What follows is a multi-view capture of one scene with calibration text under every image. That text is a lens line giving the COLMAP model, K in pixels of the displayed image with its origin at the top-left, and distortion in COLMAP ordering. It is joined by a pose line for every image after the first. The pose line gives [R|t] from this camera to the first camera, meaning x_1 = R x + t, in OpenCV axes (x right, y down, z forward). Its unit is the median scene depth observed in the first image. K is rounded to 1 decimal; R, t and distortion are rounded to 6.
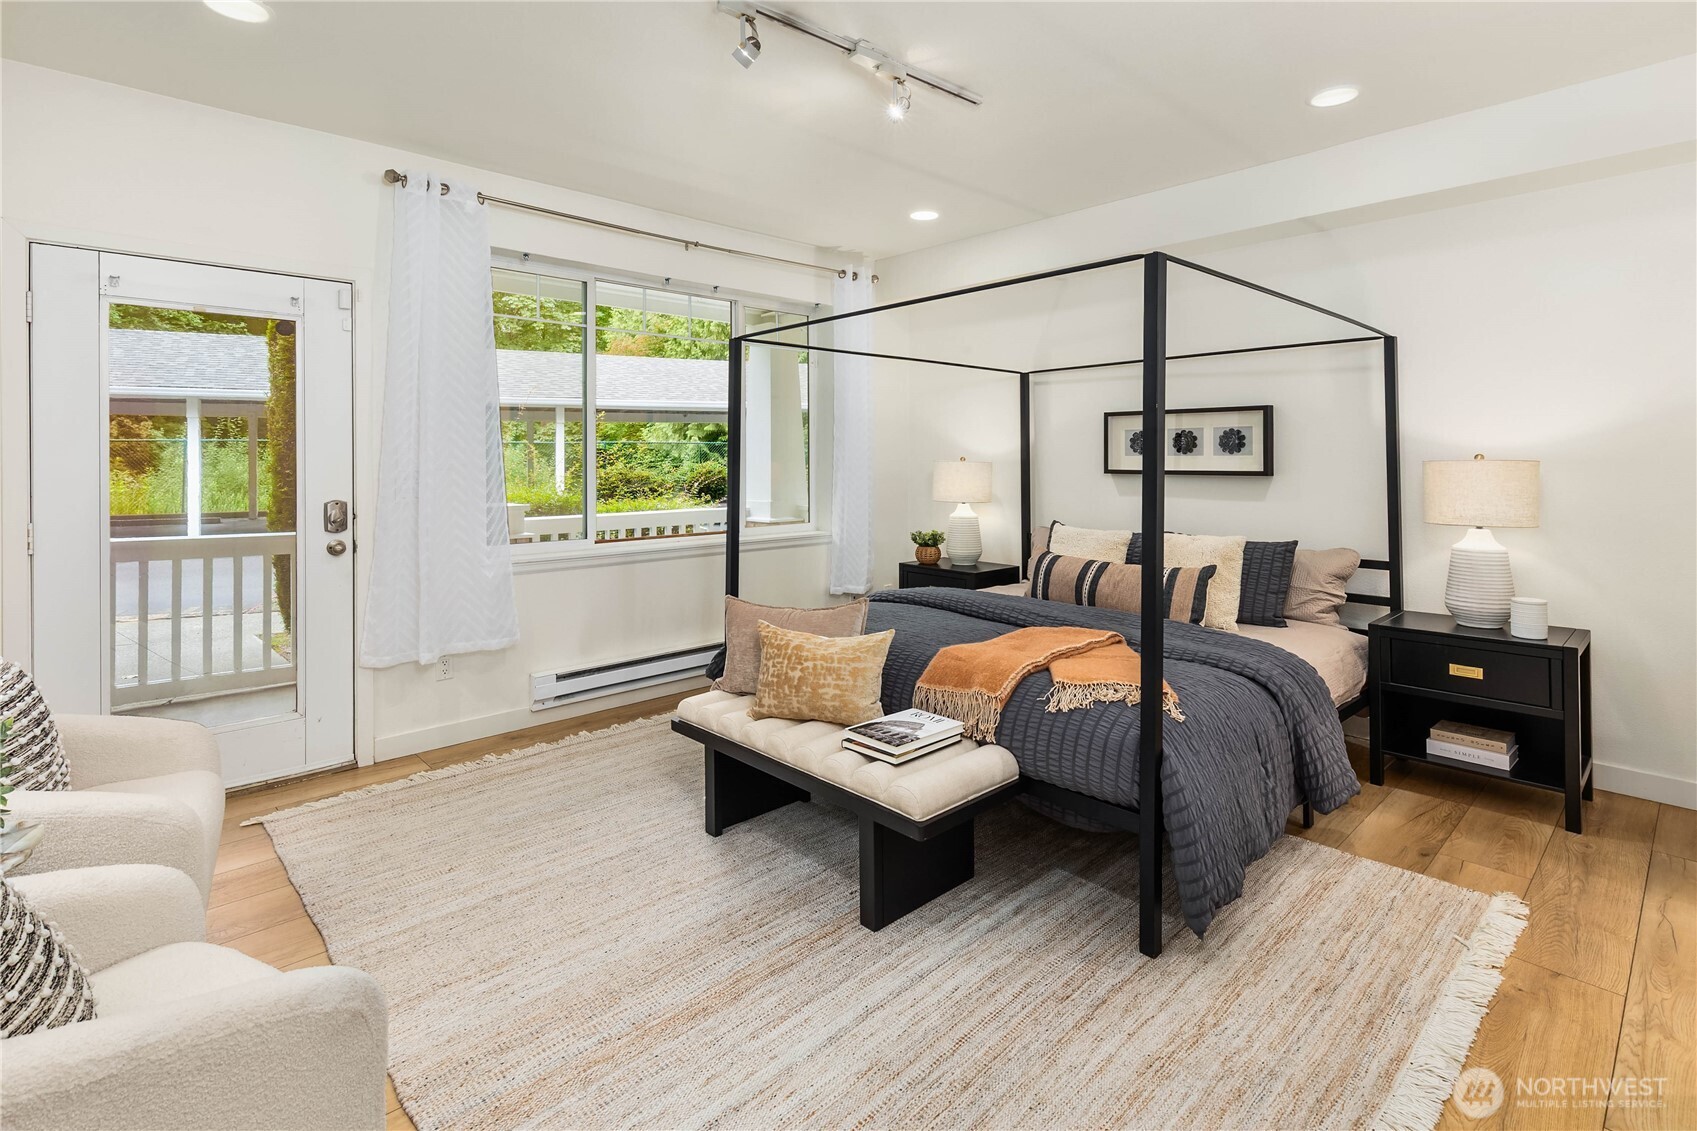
lens RADIAL K [[825.0, 0, 848.5], [0, 825.0, 565.5], [0, 0, 1]] dist [0.000324, -0.000042]
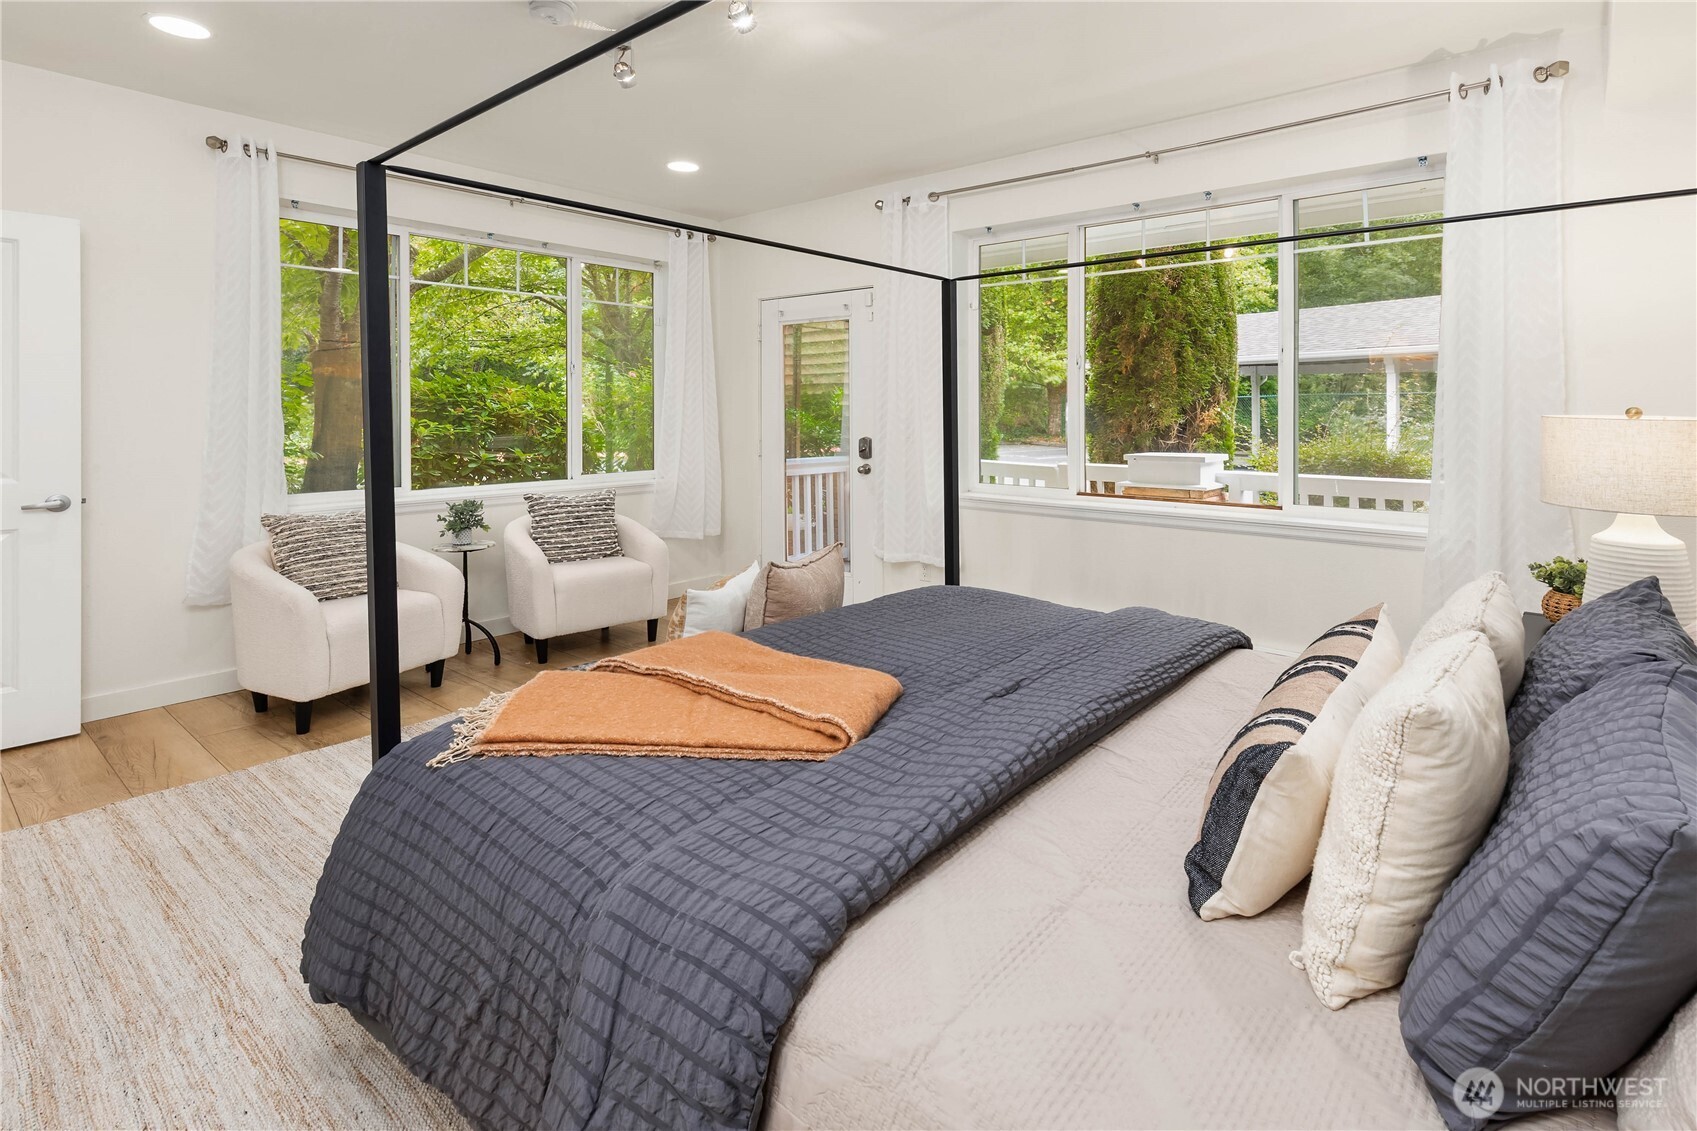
lens RADIAL K [[825.0, 0, 848.5], [0, 825.0, 565.5], [0, 0, 1]] dist [0.000324, -0.000042]
pose [[0.097893, 0.181189, -0.978564, 0.885287], [-0.131204, 0.977054, 0.167784, -0.097666], [0.986510, 0.111967, 0.119419, 0.813546]]
